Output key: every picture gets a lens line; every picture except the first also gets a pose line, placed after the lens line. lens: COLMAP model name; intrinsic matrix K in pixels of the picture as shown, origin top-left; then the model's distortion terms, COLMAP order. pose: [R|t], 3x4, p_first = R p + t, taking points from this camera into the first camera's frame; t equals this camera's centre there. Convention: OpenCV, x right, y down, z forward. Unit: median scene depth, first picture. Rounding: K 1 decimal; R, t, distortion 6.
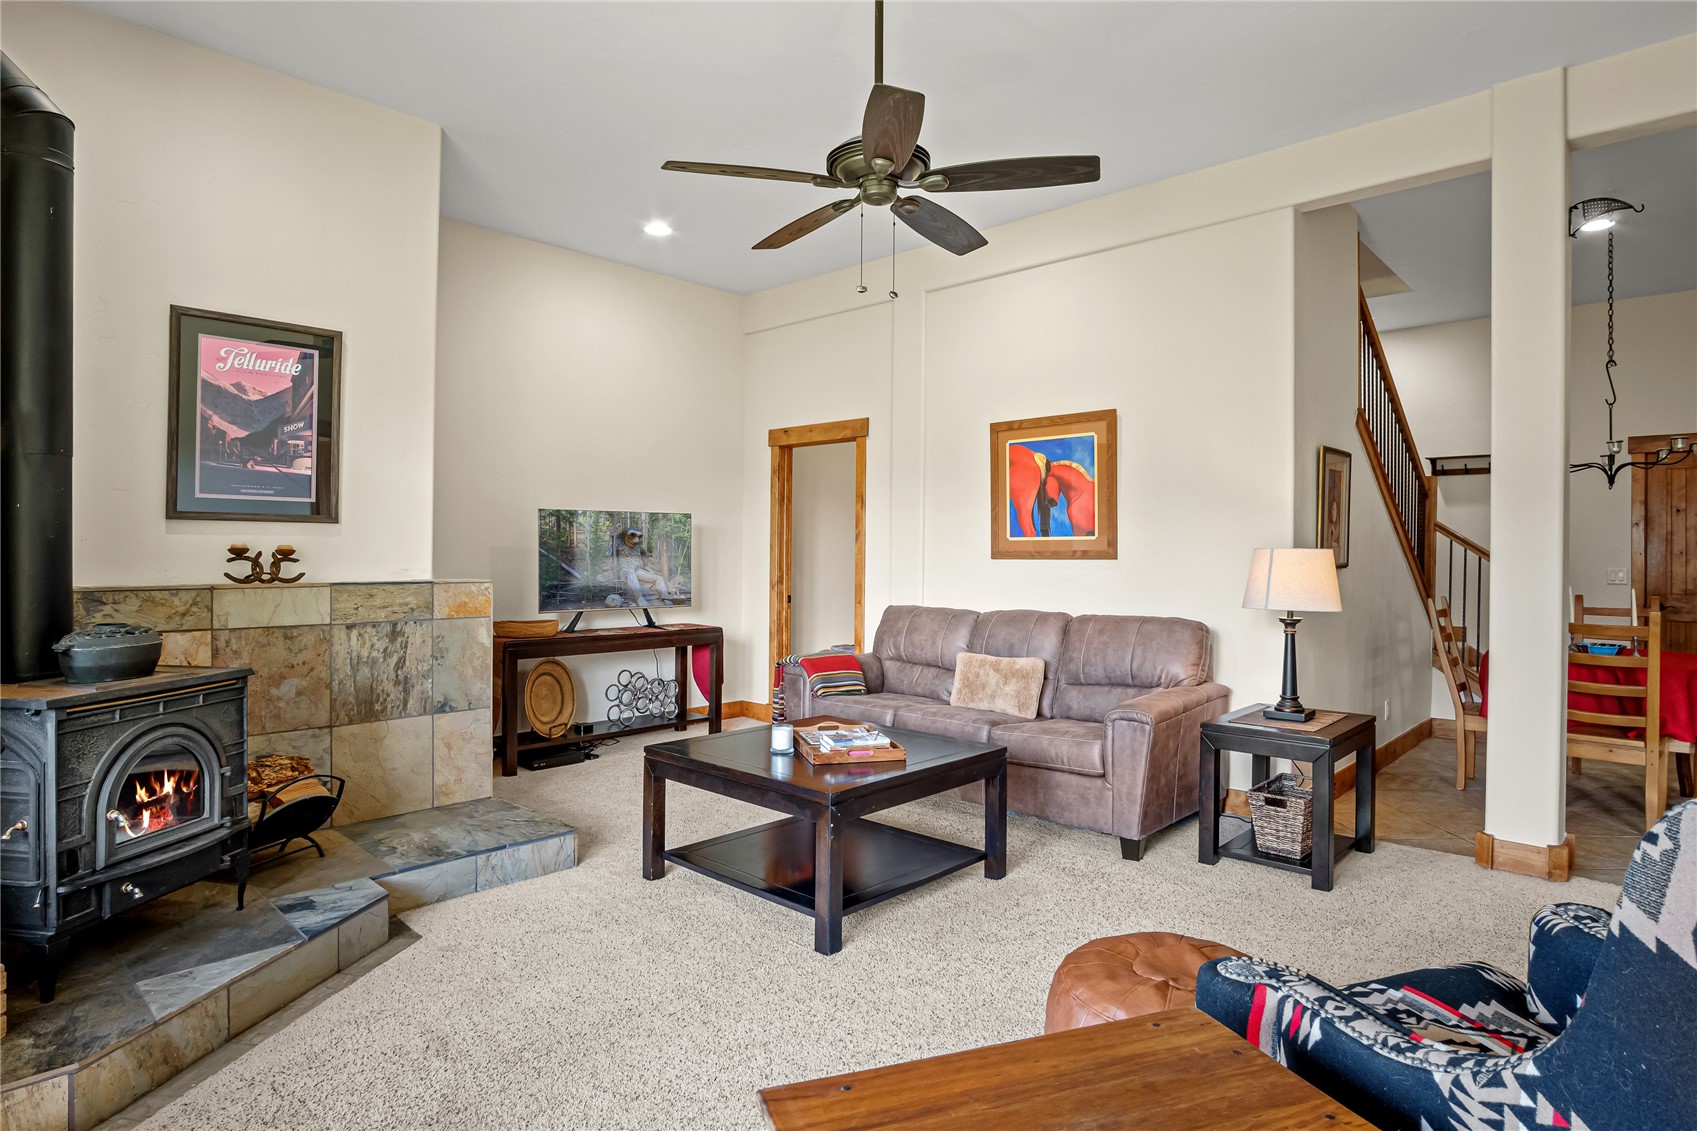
lens RADIAL K [[926.5, 0, 855.5], [0, 926.5, 555.5], [0, 0, 1]] dist [-0.030828, 0.008080]
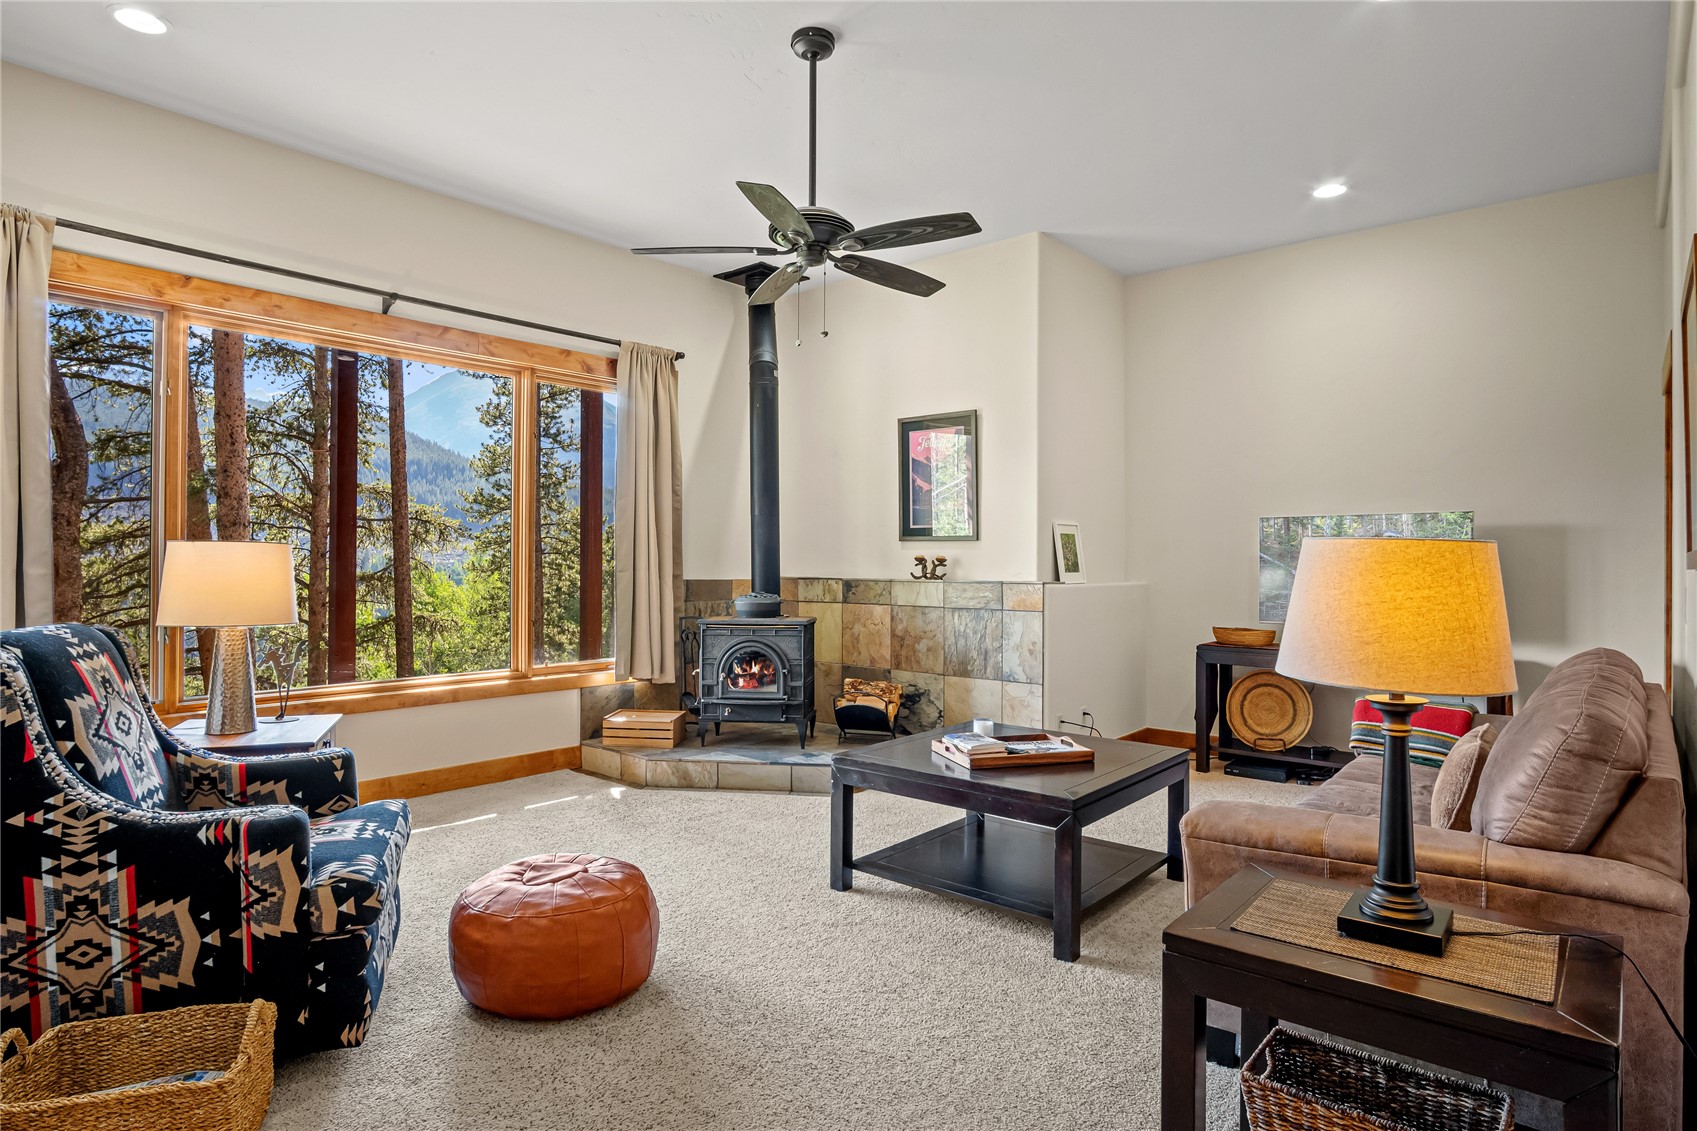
lens RADIAL K [[926.5, 0, 851.1], [0, 926.5, 560.2], [0, 0, 1]] dist [-0.030828, 0.008080]
pose [[0.042787, -0.007209, -0.999058, 0.919730], [-0.008453, 0.999936, -0.007577, 0.009457], [0.999048, 0.008769, 0.042724, 0.752817]]
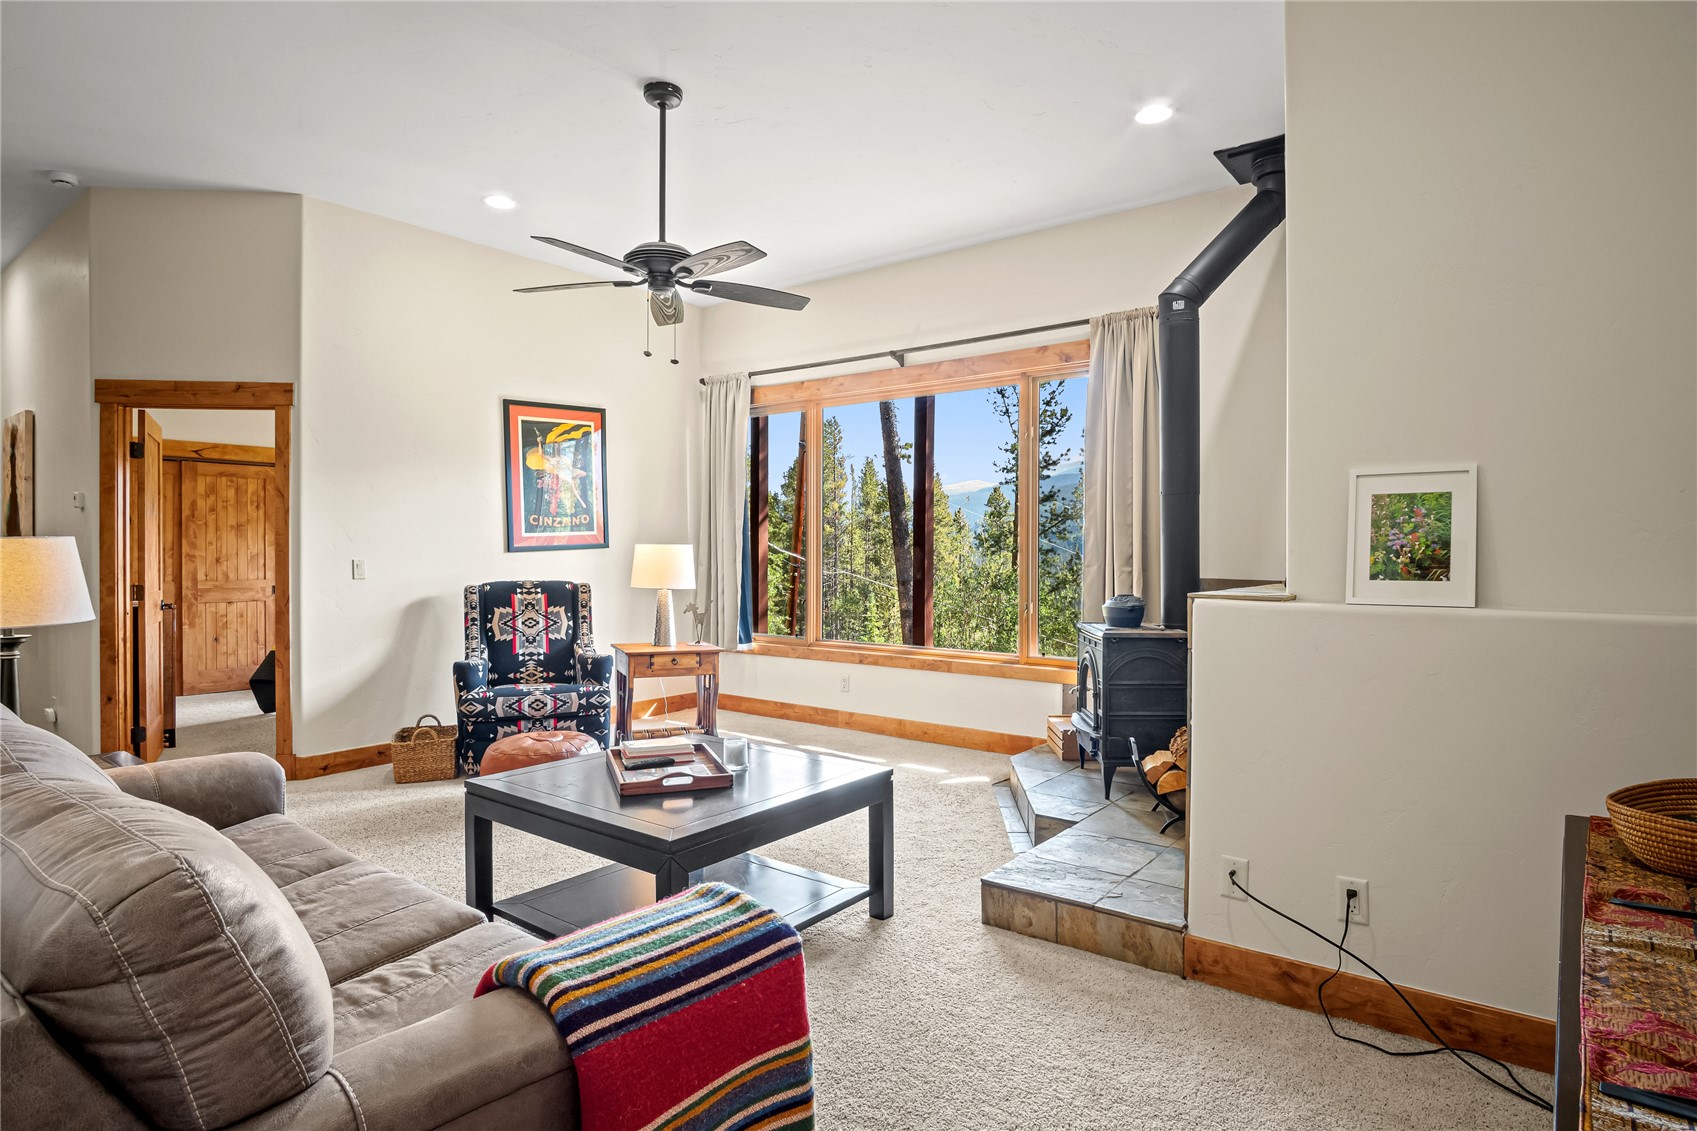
lens RADIAL K [[926.5, 0, 851.4], [0, 926.5, 561.4], [0, 0, 1]] dist [-0.030828, 0.008080]
pose [[-0.996714, -0.006809, -0.080718, -0.130975], [-0.007925, 0.999877, 0.013511, -0.002845], [0.080616, 0.014106, -0.996645, 1.818444]]
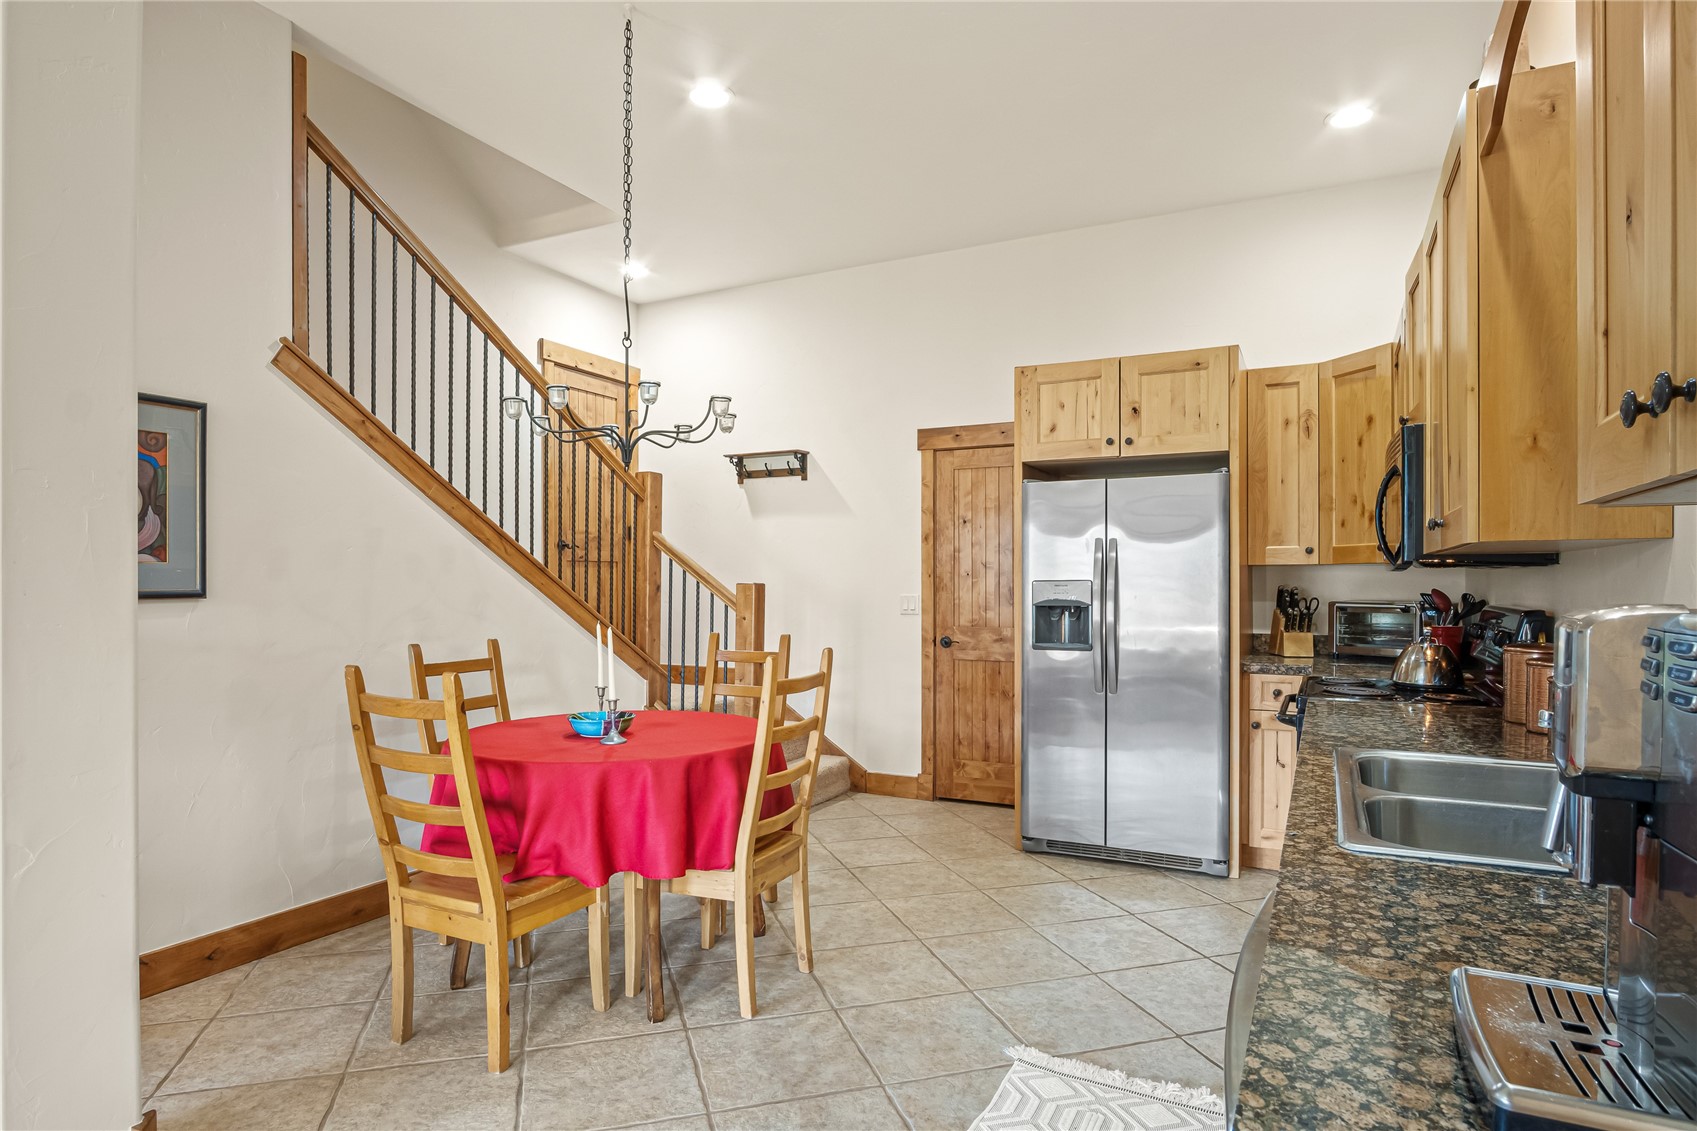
lens RADIAL K [[926.5, 0, 859.1], [0, 926.5, 594.3], [0, 0, 1]] dist [-0.030828, 0.008080]
pose [[0.956270, -0.010448, 0.292299, 1.020932], [0.007484, 0.999909, 0.011254, 0.009005], [-0.292390, -0.008574, 0.956261, 0.424174]]
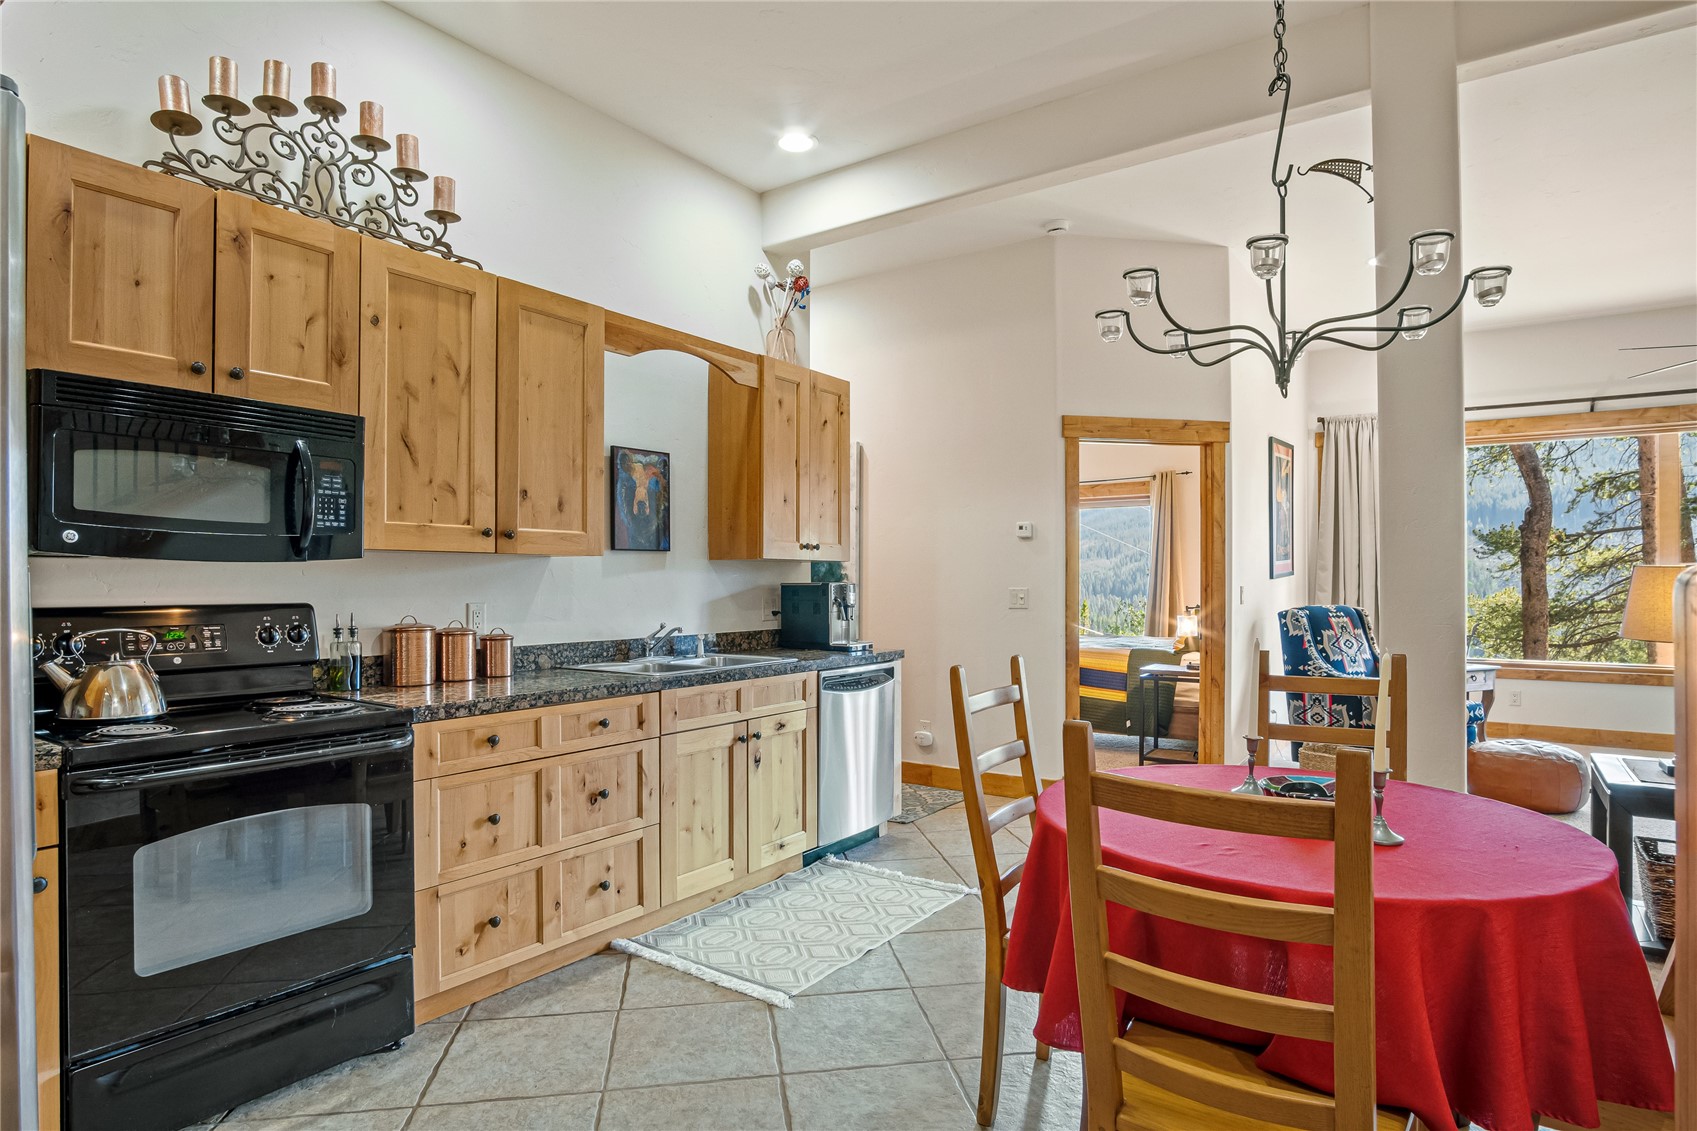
lens RADIAL K [[926.5, 0, 840.1], [0, 926.5, 575.3], [0, 0, 1]] dist [-0.030828, 0.008080]
pose [[-0.990554, -0.005669, -0.137008, 1.380349], [-0.005282, 0.999981, -0.003189, 0.010247], [0.137024, -0.002435, -0.990565, 1.760611]]
